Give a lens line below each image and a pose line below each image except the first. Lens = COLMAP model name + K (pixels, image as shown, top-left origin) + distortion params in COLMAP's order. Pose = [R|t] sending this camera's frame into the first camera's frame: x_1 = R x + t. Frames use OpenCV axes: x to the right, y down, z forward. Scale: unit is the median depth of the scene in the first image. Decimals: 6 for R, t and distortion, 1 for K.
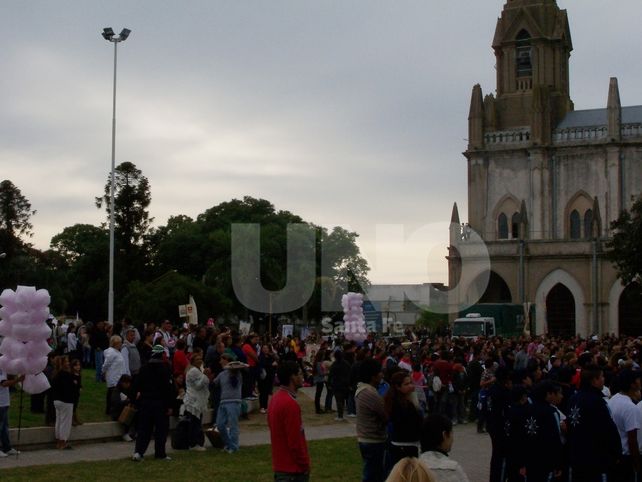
lens RADIAL K [[1229.2, 0, 303.0], [0, 1229.2, 233.8], [0, 0, 1]] dist [-0.060898, 0.000000]
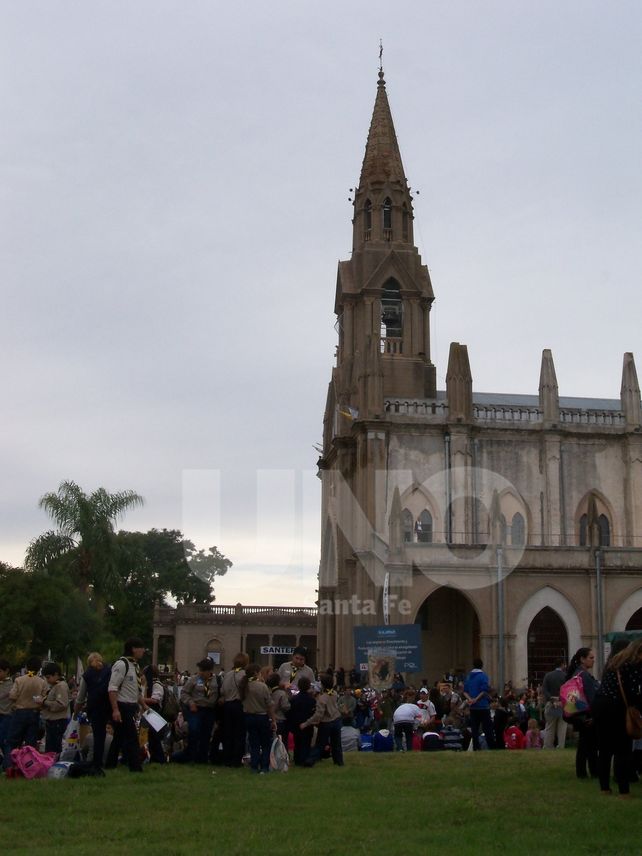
lens RADIAL K [[1147.5, 0, 338.8], [0, 1147.5, 384.4], [0, 0, 1]] dist [-0.168993, 0.000000]
pose [[0.801760, 0.148403, 0.578927, -0.283118], [-0.053328, 0.982581, -0.178021, 0.034586], [-0.595261, 0.111857, 0.795708, 0.487997]]
